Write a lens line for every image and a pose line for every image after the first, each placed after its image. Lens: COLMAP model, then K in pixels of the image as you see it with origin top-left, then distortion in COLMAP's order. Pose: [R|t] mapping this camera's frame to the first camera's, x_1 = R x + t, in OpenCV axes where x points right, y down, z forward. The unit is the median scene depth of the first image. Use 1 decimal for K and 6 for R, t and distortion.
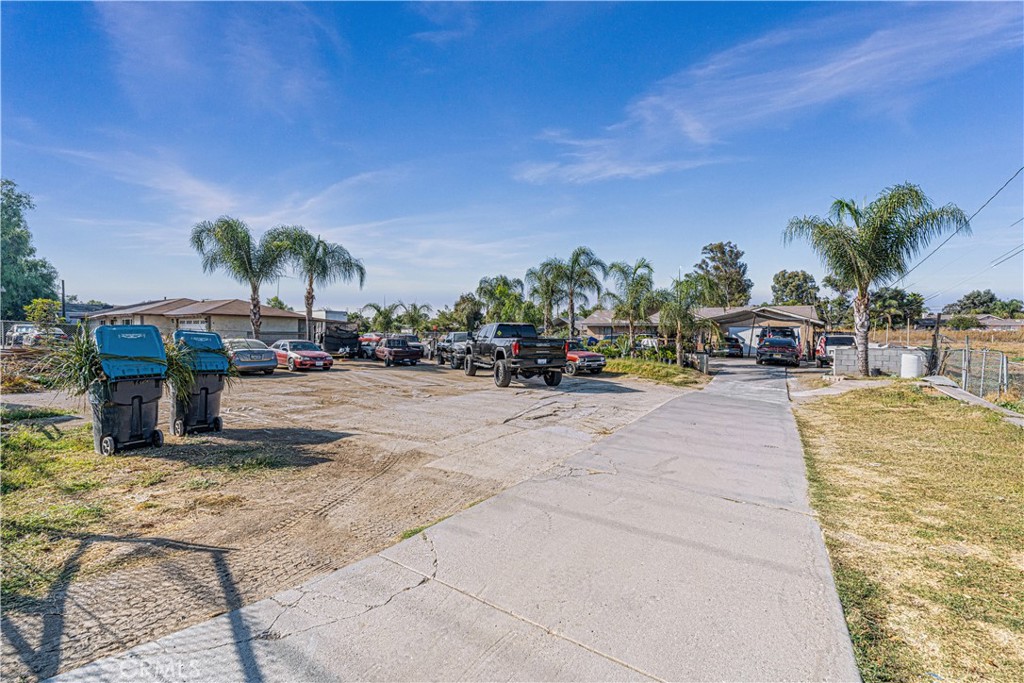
lens RADIAL K [[412.7, 0, 508.2], [0, 412.7, 336.2], [0, 0, 1]] dist [-0.002504, -0.000746]
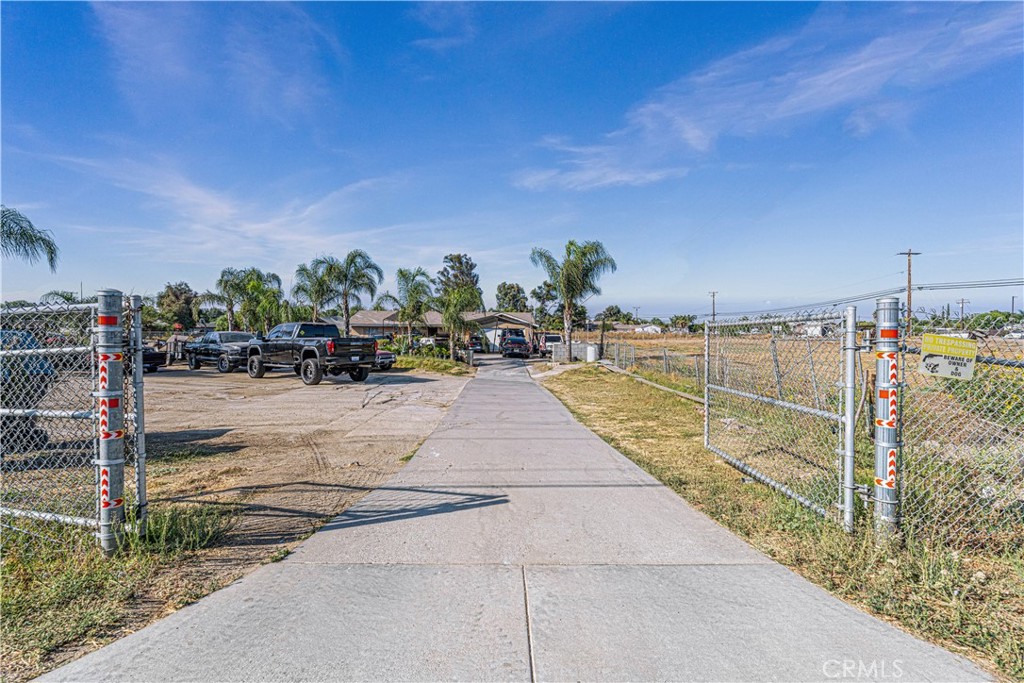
lens RADIAL K [[412.7, 0, 515.1], [0, 412.7, 341.0], [0, 0, 1]] dist [-0.002504, -0.000746]
pose [[0.812096, -0.008920, 0.583456, -0.123981], [0.002827, 0.999932, 0.011353, 0.002021], [-0.583518, -0.007570, 0.812065, -0.078183]]
